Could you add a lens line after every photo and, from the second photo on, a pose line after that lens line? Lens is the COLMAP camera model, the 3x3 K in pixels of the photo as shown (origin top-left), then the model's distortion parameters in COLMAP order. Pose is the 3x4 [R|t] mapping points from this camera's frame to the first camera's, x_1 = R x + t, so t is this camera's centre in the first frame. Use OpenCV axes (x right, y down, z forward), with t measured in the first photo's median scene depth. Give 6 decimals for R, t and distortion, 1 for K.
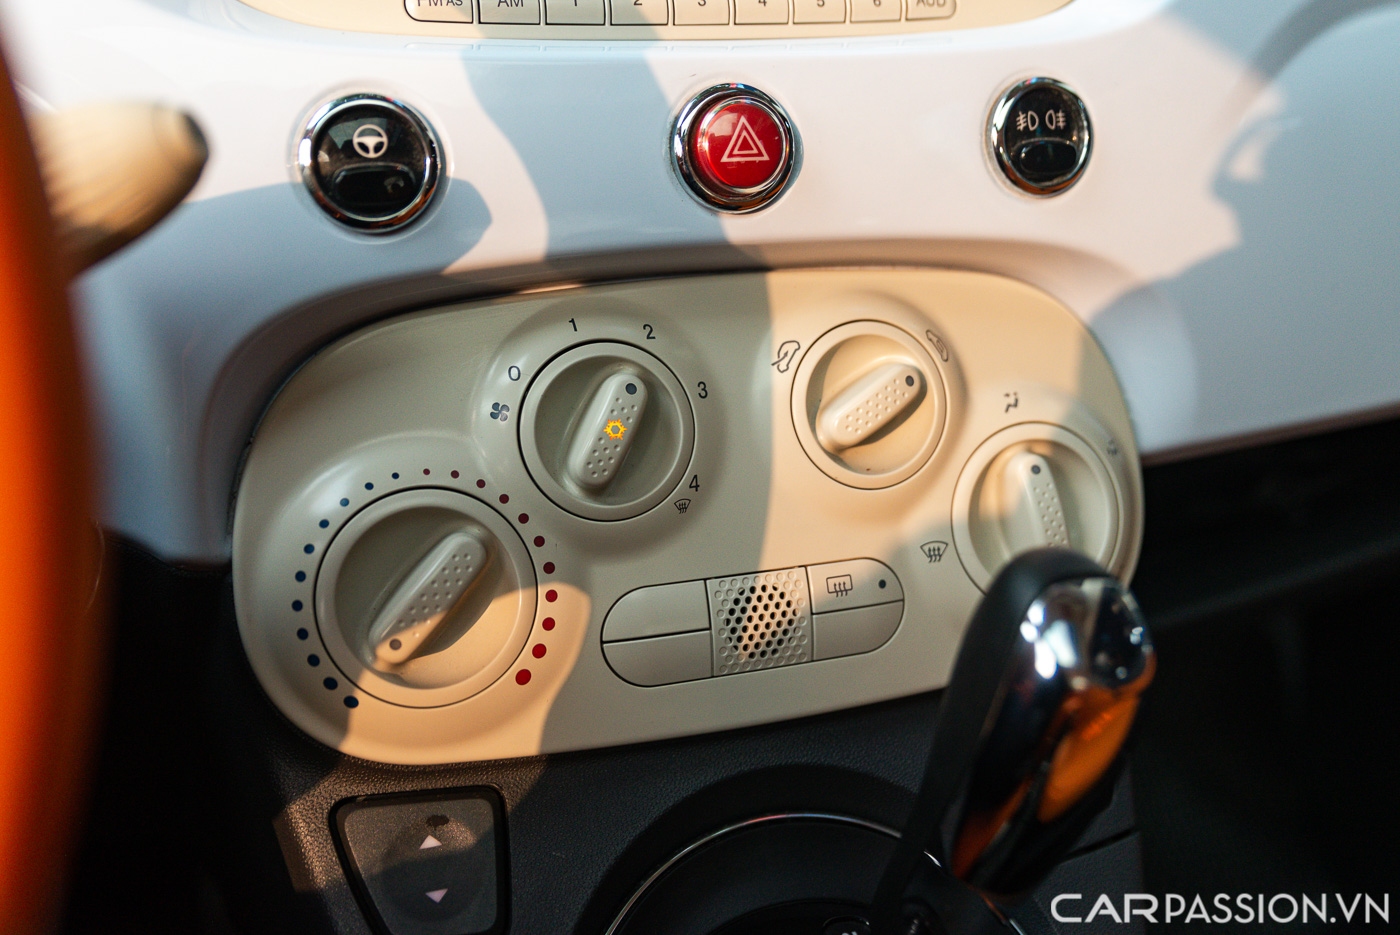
lens RADIAL K [[1370.1, 0, 700.8], [0, 1370.1, 444.8], [0, 0, 1]] dist [-0.002499, 0.008581]
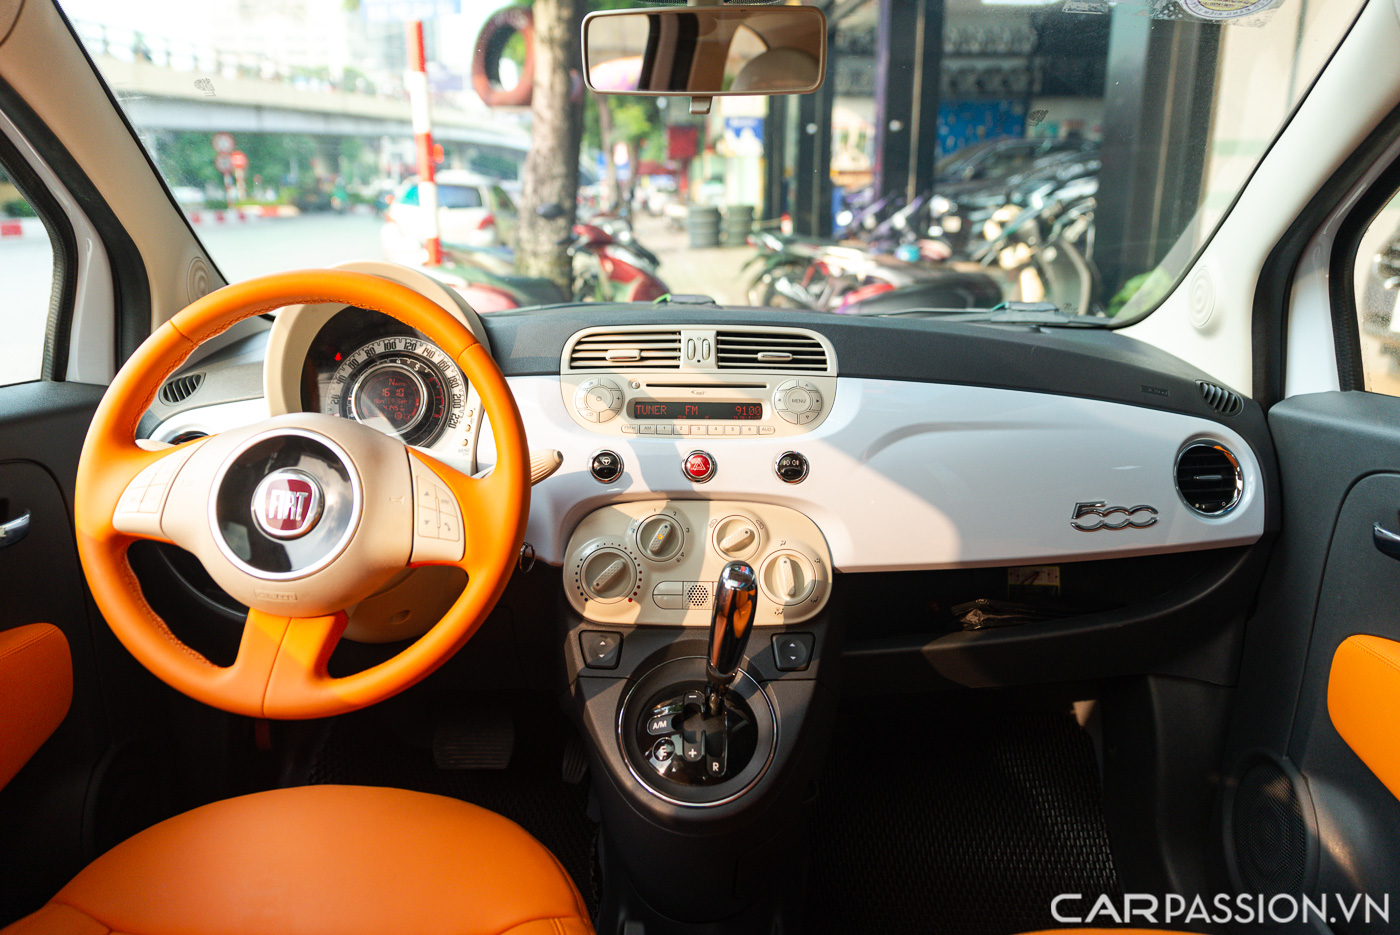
lens RADIAL K [[976.7, 0, 674.4], [0, 976.7, 461.7], [0, 0, 1]] dist [-0.003847, 0.000481]
pose [[0.943072, 0.033217, -0.330925, 0.841695], [-0.111790, 0.968768, -0.221339, 0.372176], [0.313237, 0.245732, 0.917332, -1.487661]]
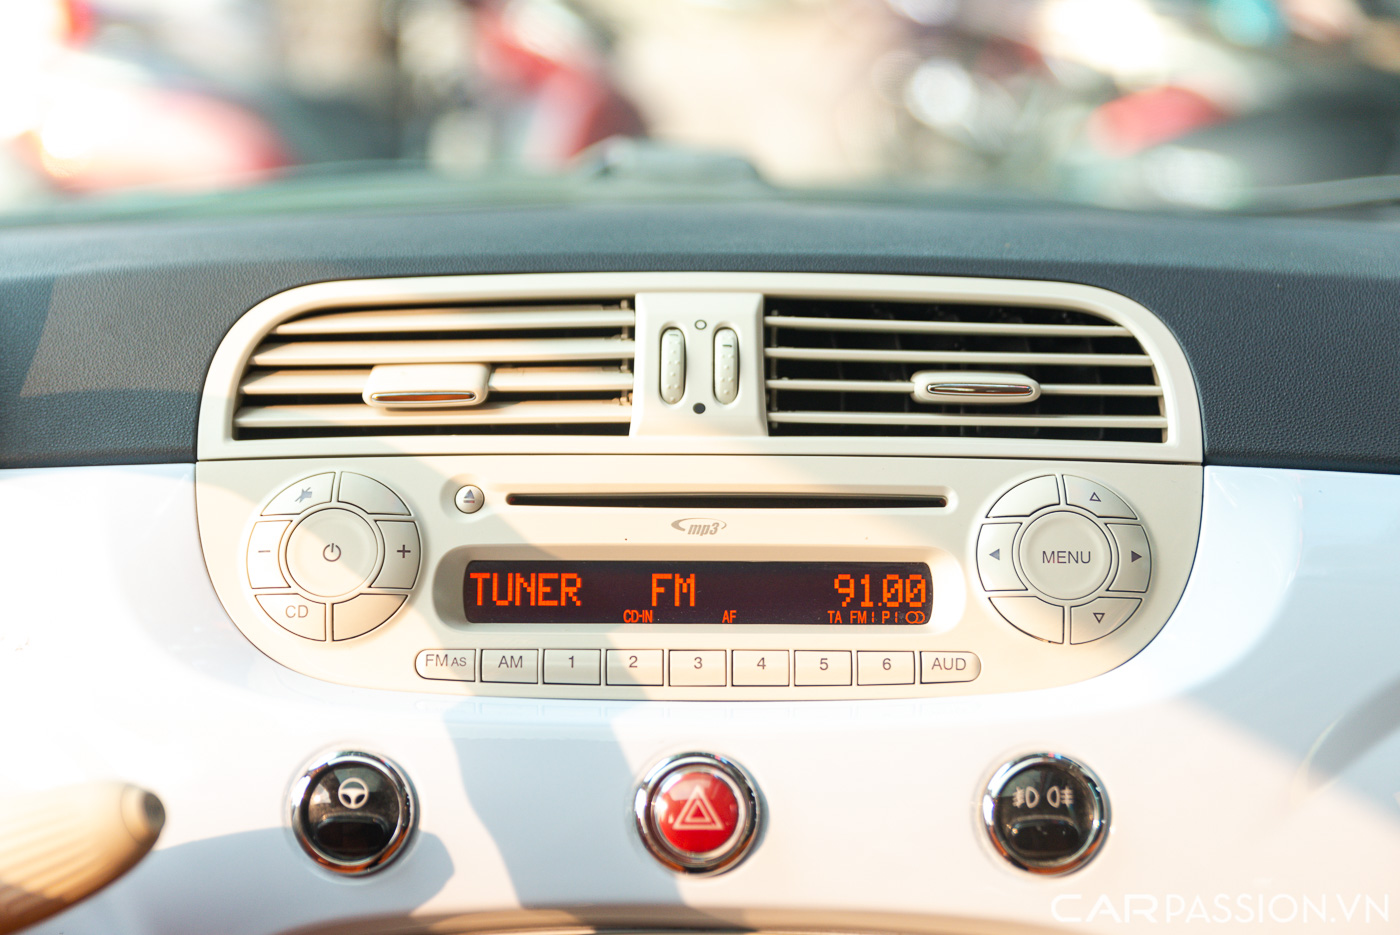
lens RADIAL K [[2422.8, 0, 700.0], [0, 2422.8, 467.5], [0, 0, 1]] dist [-0.005023, -0.030790]
pose [[0.944484, 0.021471, -0.327854, 0.599564], [-0.104756, 0.965463, -0.238552, -0.033582], [0.311409, 0.259653, 0.914114, -0.703197]]
